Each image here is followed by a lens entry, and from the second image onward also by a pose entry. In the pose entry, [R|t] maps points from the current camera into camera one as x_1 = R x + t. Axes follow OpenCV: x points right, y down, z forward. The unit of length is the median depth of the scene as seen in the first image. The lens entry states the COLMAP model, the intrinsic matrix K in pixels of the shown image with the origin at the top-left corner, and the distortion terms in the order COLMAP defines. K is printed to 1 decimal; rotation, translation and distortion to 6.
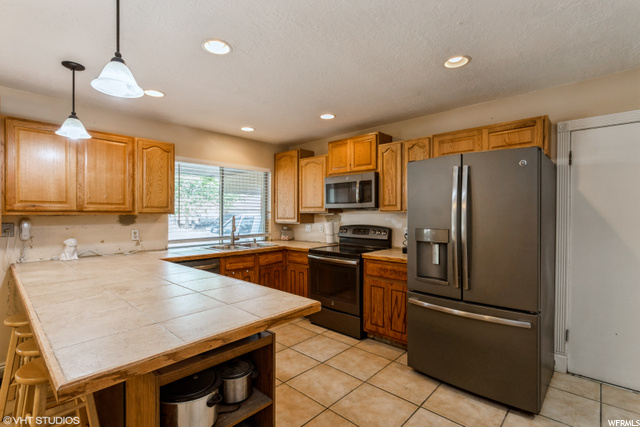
lens RADIAL K [[304.0, 0, 320.2], [0, 304.0, 214.7], [0, 0, 1]] dist [0.004328, 0.000230]
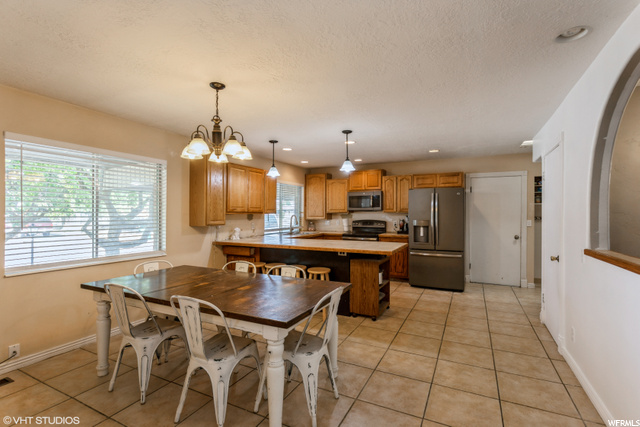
lens RADIAL K [[304.0, 0, 319.1], [0, 304.0, 213.0], [0, 0, 1]] dist [0.004328, 0.000230]
pose [[0.960754, -0.000334, 0.277402, -0.791425], [0.001747, 0.999987, -0.004846, 0.003148], [-0.277397, 0.005140, 0.960742, -0.767826]]
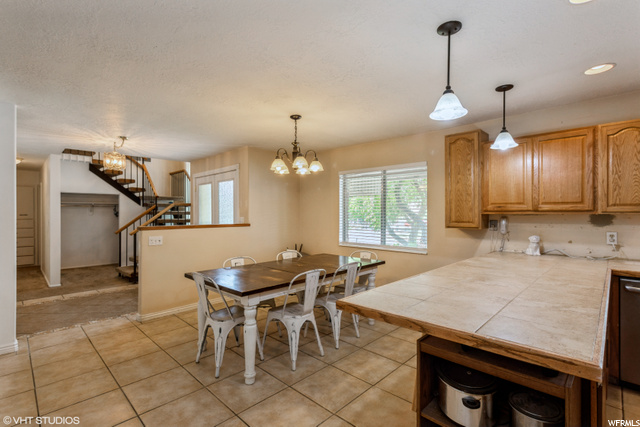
lens RADIAL K [[304.0, 0, 318.7], [0, 304.0, 213.8], [0, 0, 1]] dist [0.004328, 0.000230]
pose [[-0.022836, 0.001641, -0.999738, 0.279971], [-0.002289, 0.999996, 0.001693, -0.001030], [0.999737, 0.002327, -0.022832, 0.228886]]
